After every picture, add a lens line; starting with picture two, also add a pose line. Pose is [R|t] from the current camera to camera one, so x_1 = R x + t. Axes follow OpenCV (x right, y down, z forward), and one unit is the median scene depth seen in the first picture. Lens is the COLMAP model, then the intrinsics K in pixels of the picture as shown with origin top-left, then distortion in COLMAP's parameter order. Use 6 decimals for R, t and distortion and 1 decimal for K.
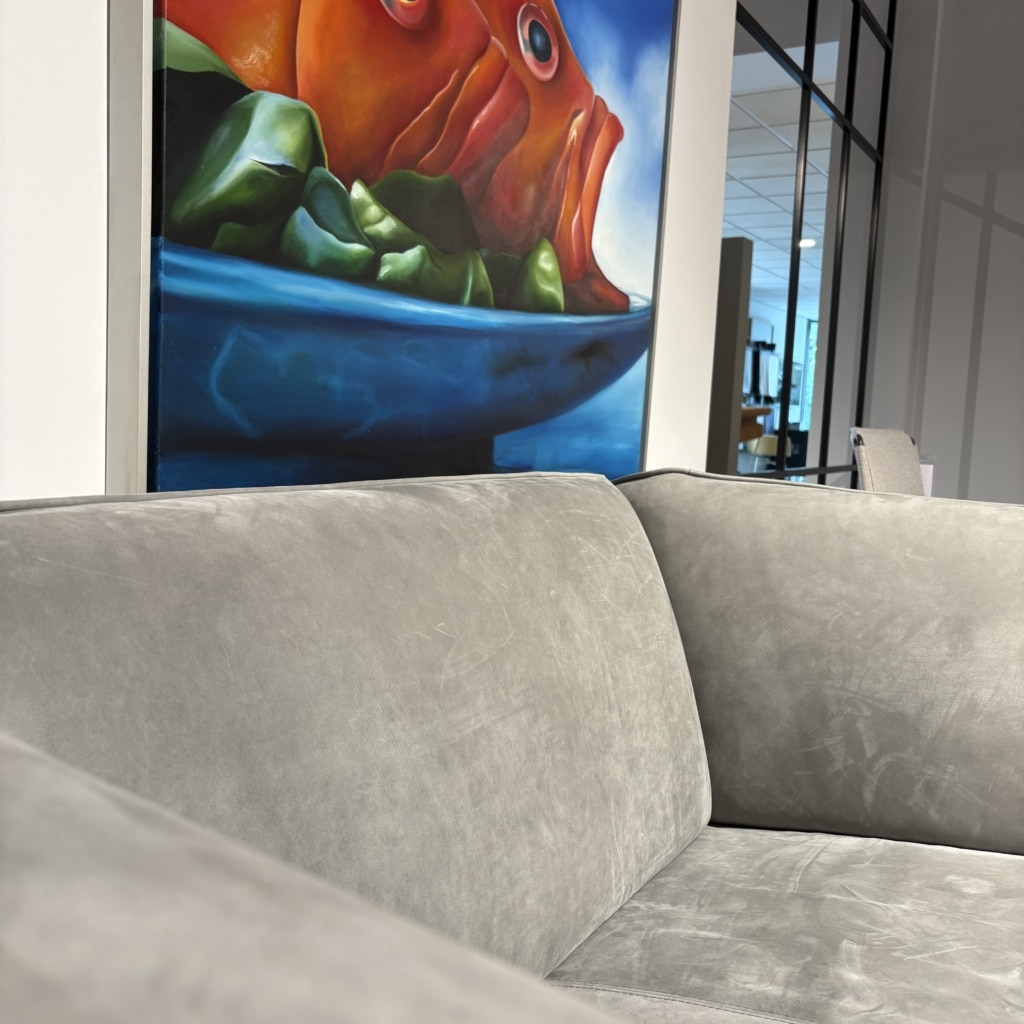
lens RADIAL K [[1046.0, 0, 512.0], [0, 1046.0, 512.0], [0, 0, 1]] dist [0.018391, -0.011734]
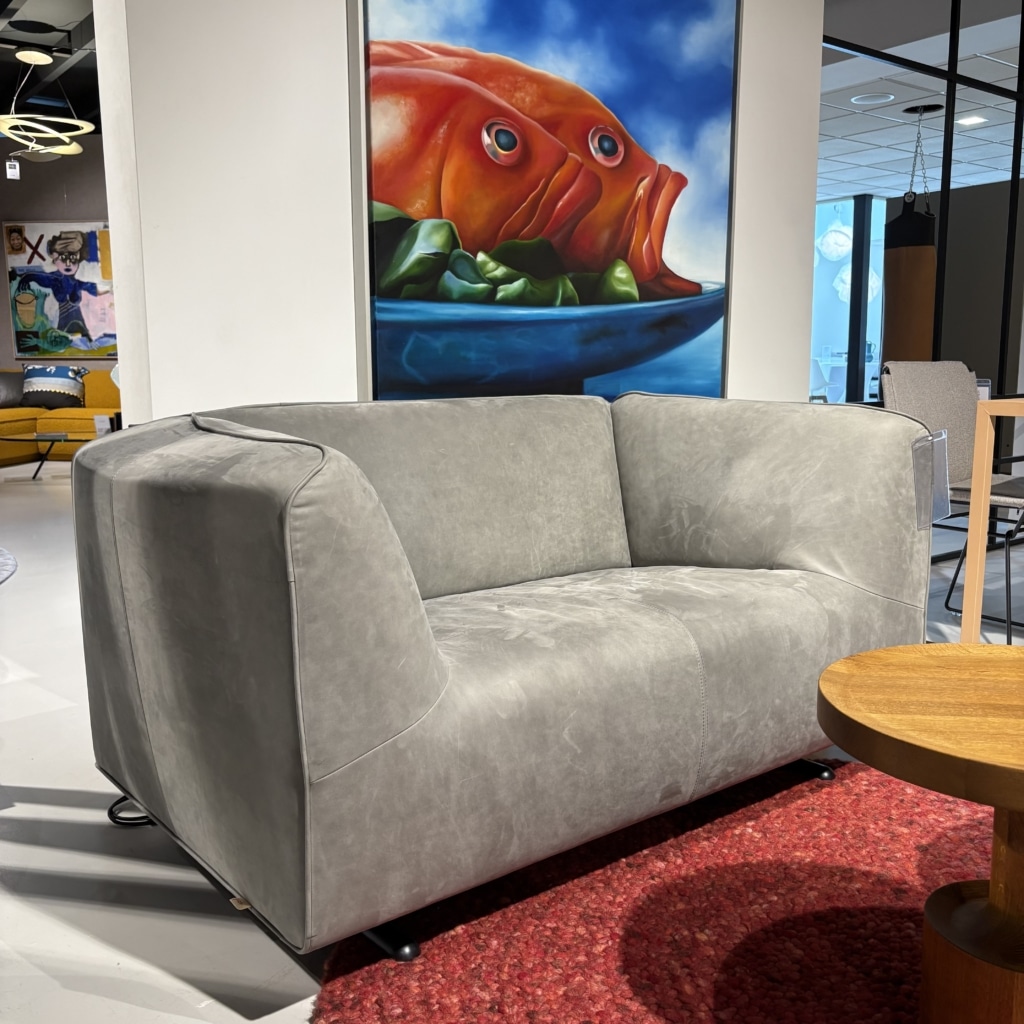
lens RADIAL K [[1039.1, 0, 528.0], [0, 1039.1, 509.8], [0, 0, 1]] dist [0.130618, -0.434475]
pose [[0.937685, 0.001771, -0.347482, 0.629434], [0.013637, 0.999029, 0.041892, 0.090414], [0.347219, -0.044020, 0.936750, -0.847286]]
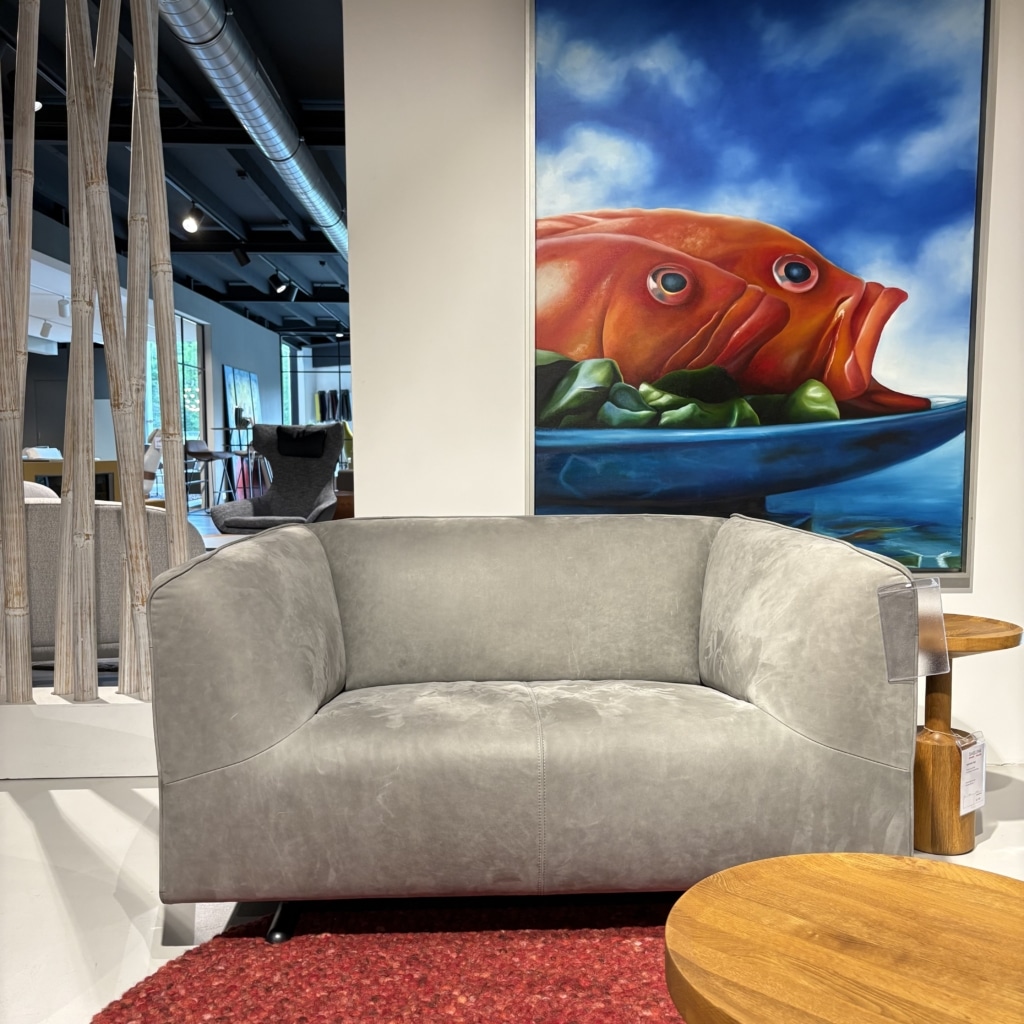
lens RADIAL K [[1031.6, 0, 508.0], [0, 1031.6, 516.9], [0, 0, 1]] dist [0.127664, -0.372056]
pose [[0.546617, 0.016945, -0.837211, 1.548987], [-0.048814, 0.998740, -0.011657, 0.006577], [0.835959, 0.047240, 0.546756, -0.427377]]
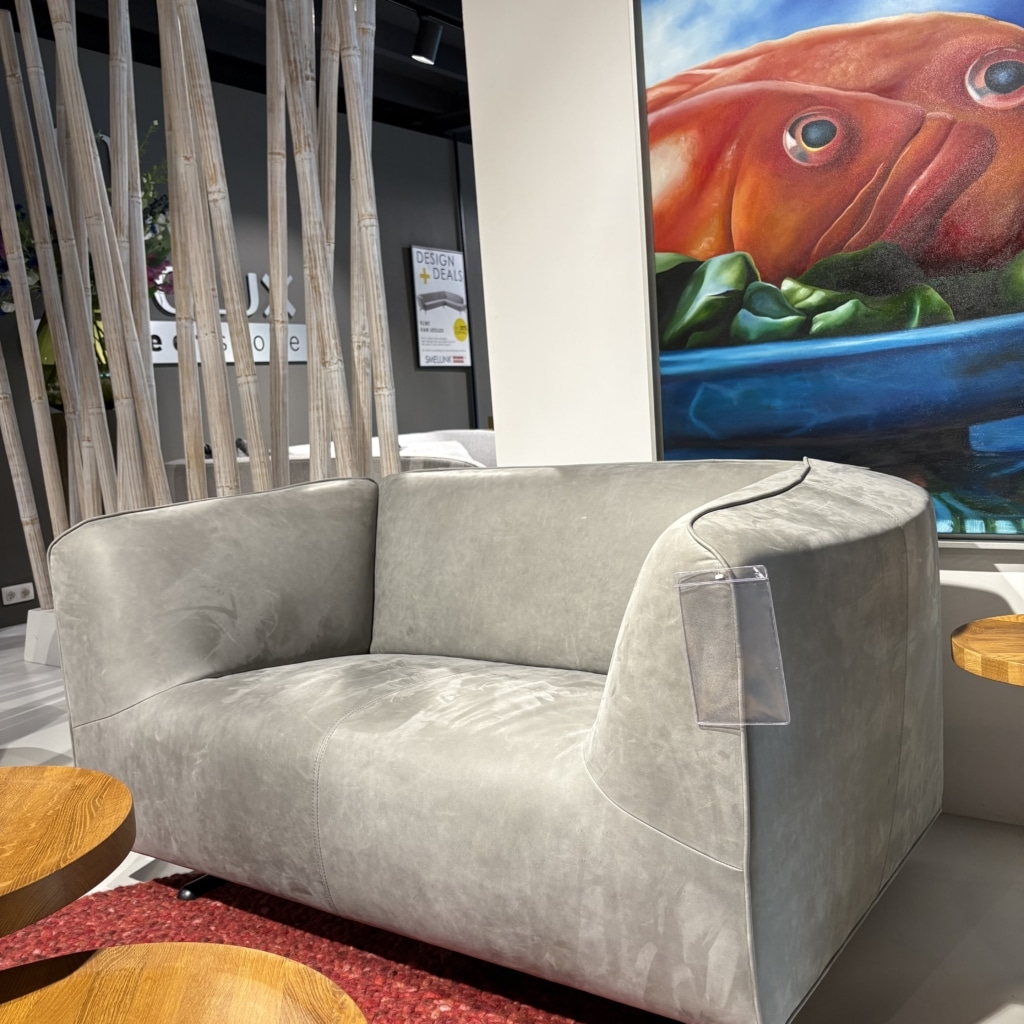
lens RADIAL K [[1046.0, 0, 512.0], [0, 1046.0, 512.0], [0, 0, 1]] dist [0.018391, -0.011734]
pose [[-0.082433, 0.066666, -0.994364, 1.552377], [-0.023610, 0.997349, 0.068823, -0.055836], [0.996317, 0.029150, -0.080640, 0.723204]]
